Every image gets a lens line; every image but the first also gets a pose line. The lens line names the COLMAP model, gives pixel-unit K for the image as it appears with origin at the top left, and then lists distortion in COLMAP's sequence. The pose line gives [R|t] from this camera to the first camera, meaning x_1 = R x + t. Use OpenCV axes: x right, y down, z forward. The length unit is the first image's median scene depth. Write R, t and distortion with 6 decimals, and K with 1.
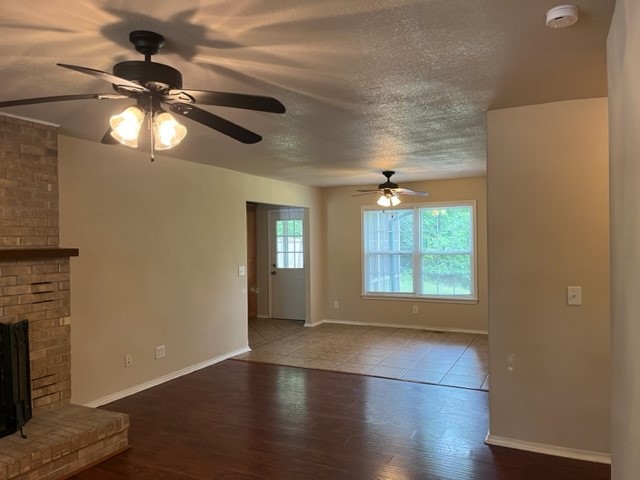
lens RADIAL K [[470.8, 0, 320.0], [0, 470.8, 240.0], [0, 0, 1]] dist [0.001851, 0.004046]
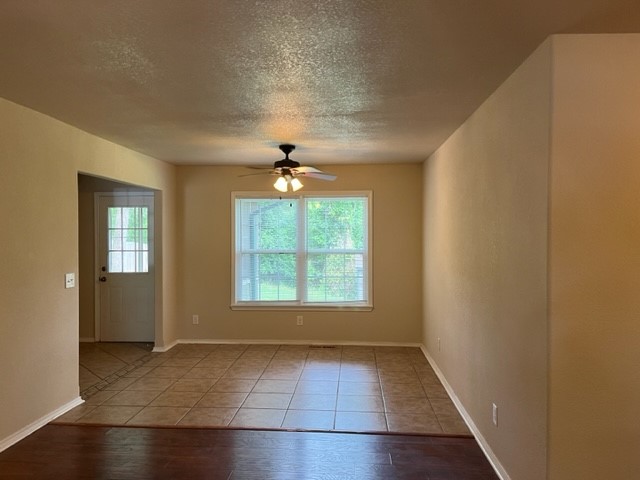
lens RADIAL K [[470.8, 0, 320.0], [0, 470.8, 240.0], [0, 0, 1]] dist [0.001851, 0.004046]
pose [[0.920173, 0.010365, 0.391374, -0.084577], [-0.011996, 0.999927, 0.001722, 0.004687], [-0.391328, -0.006280, 0.920230, 0.225313]]
